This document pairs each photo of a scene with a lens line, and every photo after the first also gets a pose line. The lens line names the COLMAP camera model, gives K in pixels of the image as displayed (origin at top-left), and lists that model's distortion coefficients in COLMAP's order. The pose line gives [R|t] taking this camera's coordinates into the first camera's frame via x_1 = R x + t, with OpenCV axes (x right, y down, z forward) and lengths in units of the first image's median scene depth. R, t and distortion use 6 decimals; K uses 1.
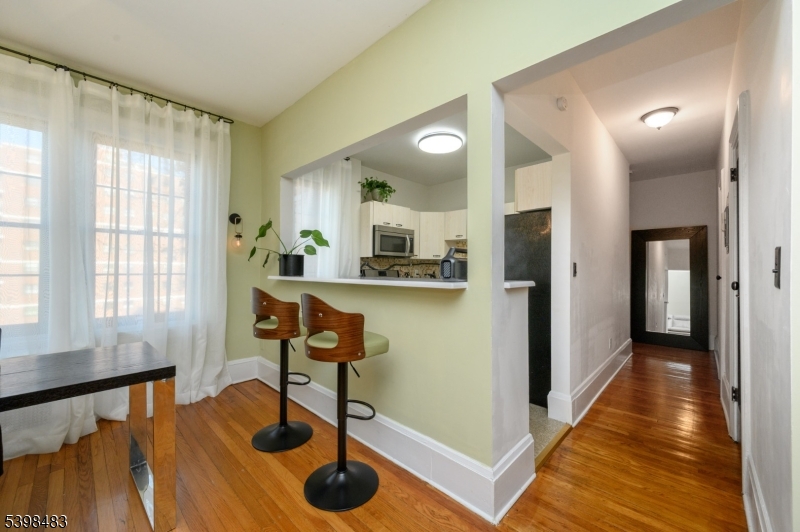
lens RADIAL K [[314.2, 0, 396.8], [0, 314.2, 265.3], [0, 0, 1]] dist [-0.000295, 0.000430]
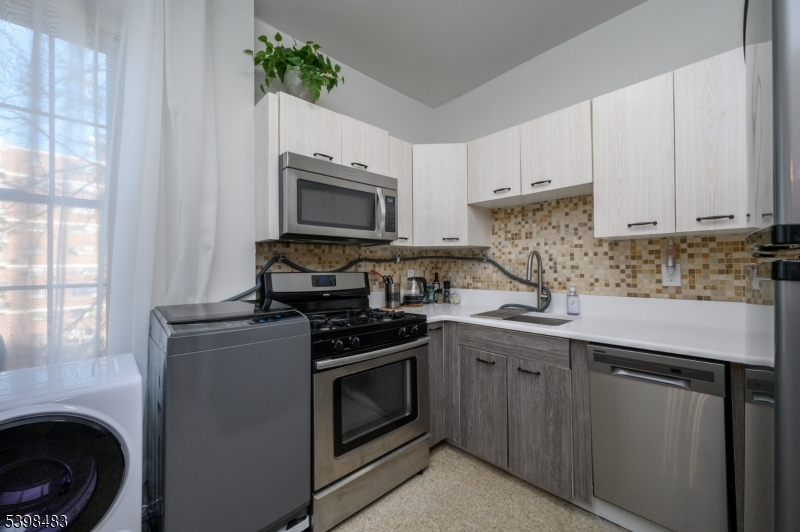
lens RADIAL K [[314.3, 0, 398.7], [0, 314.3, 263.8], [0, 0, 1]] dist [0.000410, 0.000234]
pose [[0.998579, -0.016405, -0.050705, 0.112893], [0.016400, 0.999865, -0.000532, 0.007192], [0.050707, -0.000301, 0.998714, 0.830049]]
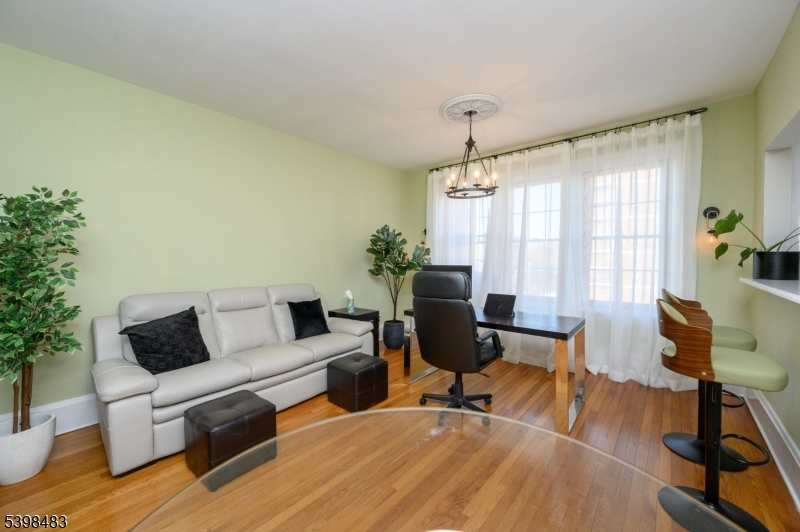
lens RADIAL K [[314.2, 0, 396.8], [0, 314.2, 265.3], [0, 0, 1]] dist [-0.000295, 0.000430]
pose [[0.053733, 0.024439, -0.998256, 0.347662], [0.015327, 0.999562, 0.025296, -0.031714], [0.998438, -0.016660, 0.053335, 0.032275]]
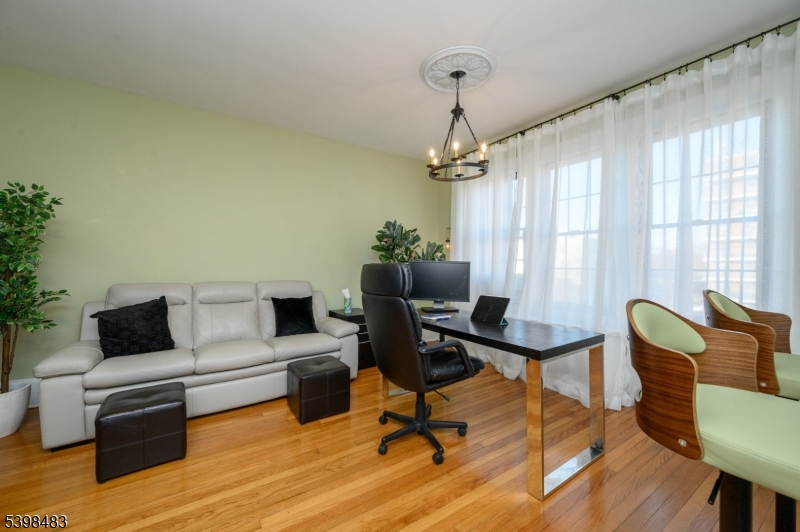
lens RADIAL K [[314.2, 0, 396.8], [0, 314.2, 265.3], [0, 0, 1]] dist [-0.000295, 0.000430]
pose [[-0.224364, -0.001821, -0.974504, 0.201035], [0.007612, 0.999964, -0.003621, 0.010074], [0.974476, -0.008230, -0.224342, 0.330283]]
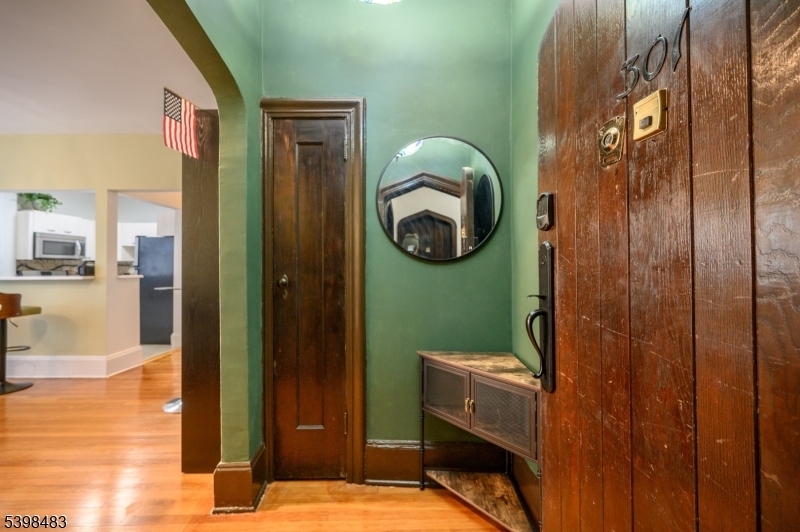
lens RADIAL K [[318.9, 0, 397.7], [0, 318.9, 263.7], [0, 0, 1]] dist [-0.000898, -0.000120]
pose [[0.721770, 0.000702, 0.692132, 0.105661], [-0.001953, 0.999998, 0.001023, -0.019083], [-0.692130, -0.002090, 0.721770, -1.009051]]
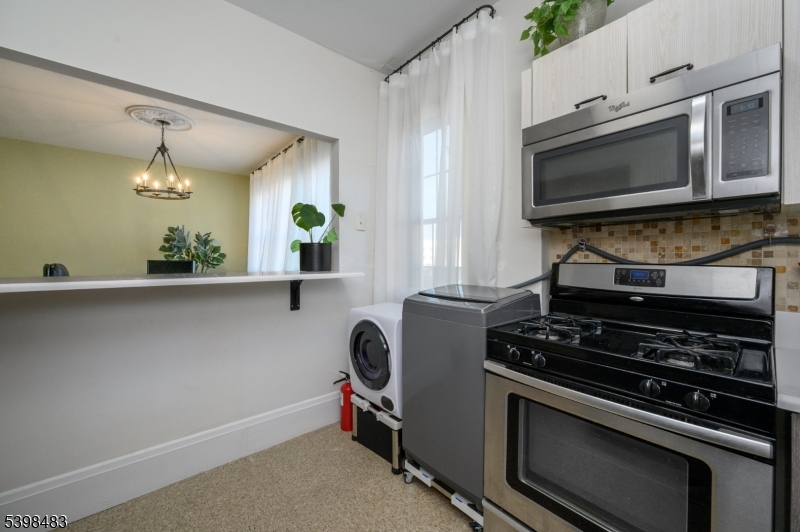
lens RADIAL K [[314.3, 0, 398.7], [0, 314.3, 263.8], [0, 0, 1]] dist [0.000410, 0.000234]
pose [[-0.100790, 0.009728, -0.994860, 0.374481], [0.013014, 0.999880, 0.008459, 0.012914], [0.994823, -0.012095, -0.100905, 1.177522]]
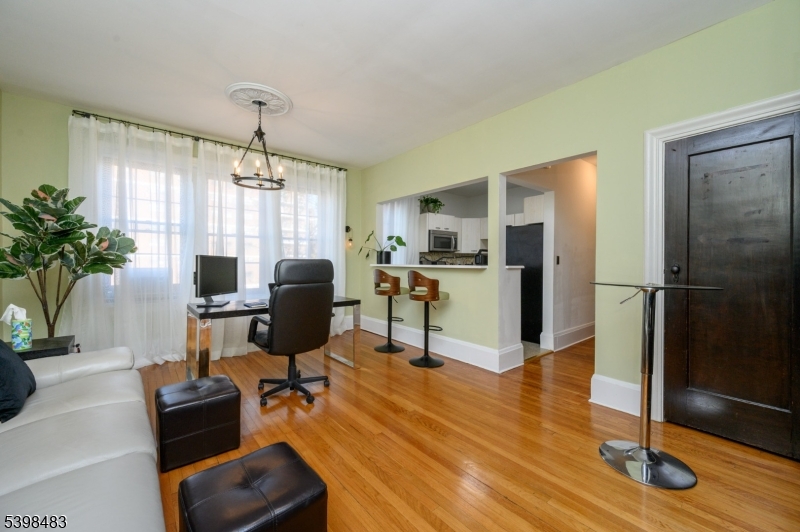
lens RADIAL K [[314.3, 0, 398.7], [0, 314.3, 263.8], [0, 0, 1]] dist [0.000410, 0.000234]
pose [[0.993656, 0.003036, -0.112422, -0.065846], [-0.001010, 0.999836, 0.018079, 0.001938], [0.112458, -0.017851, 0.993496, -0.579453]]
